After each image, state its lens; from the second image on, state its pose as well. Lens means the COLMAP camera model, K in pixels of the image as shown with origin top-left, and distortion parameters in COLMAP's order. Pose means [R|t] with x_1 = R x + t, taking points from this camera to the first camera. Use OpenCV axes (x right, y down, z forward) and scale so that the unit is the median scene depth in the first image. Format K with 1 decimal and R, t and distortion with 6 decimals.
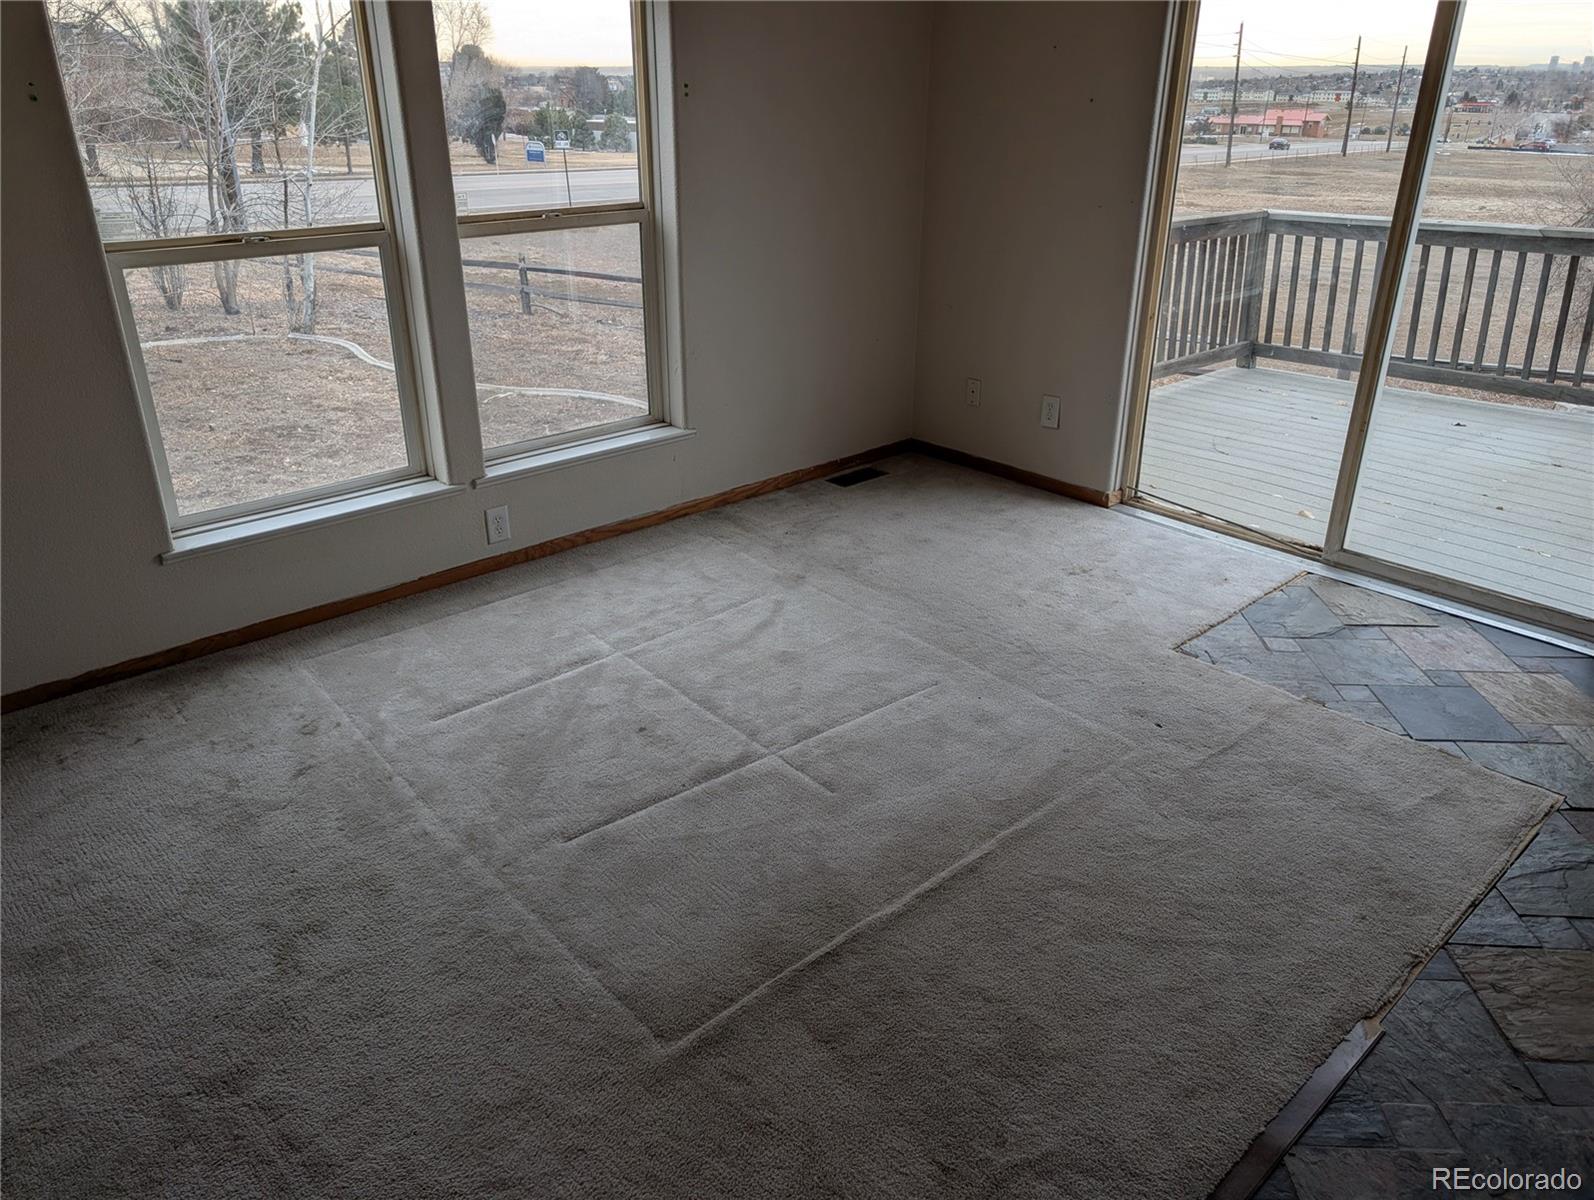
lens RADIAL K [[1141.1, 0, 789.7], [0, 1141.1, 597.3], [0, 0, 1]] dist [0.005945, -0.003341]
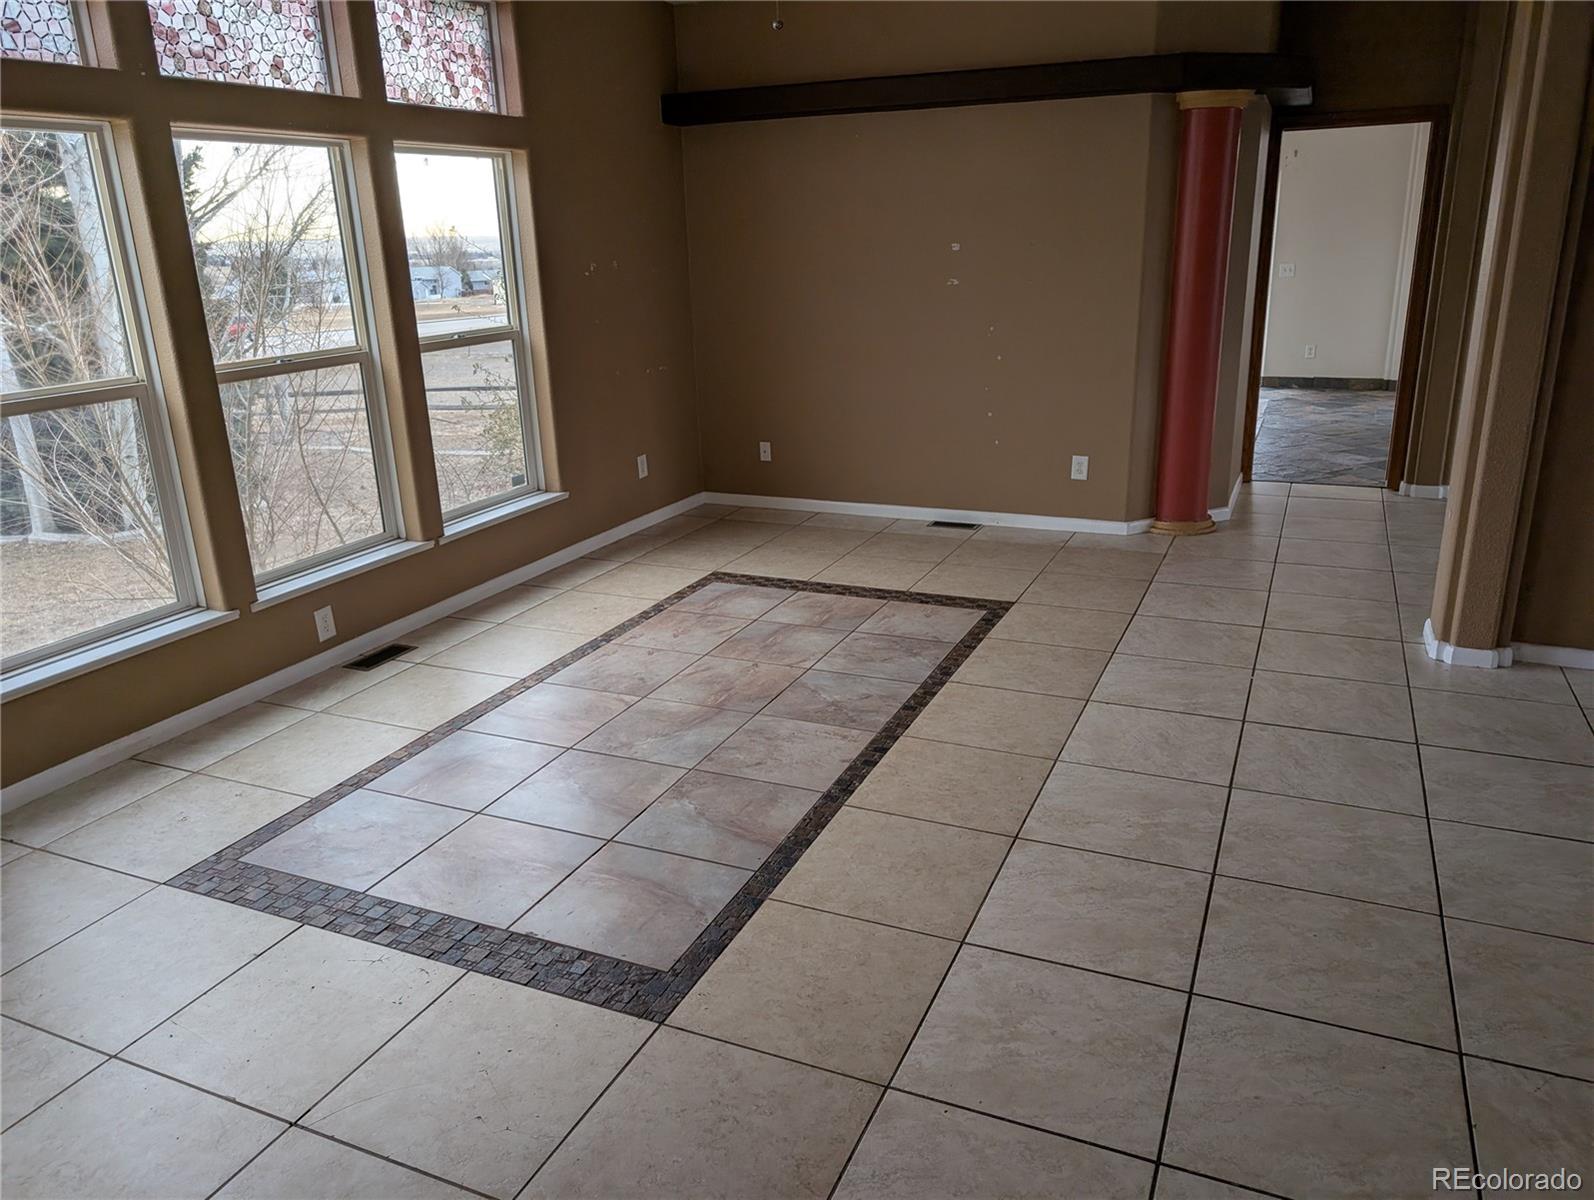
lens RADIAL K [[1141.1, 0, 804.4], [0, 1141.1, 600.2], [0, 0, 1]] dist [0.005945, -0.003341]
pose [[0.909746, -0.149418, 0.387345, -0.382732], [0.194683, 0.977587, -0.080143, 0.141257], [-0.366688, 0.148319, 0.918445, -0.305015]]
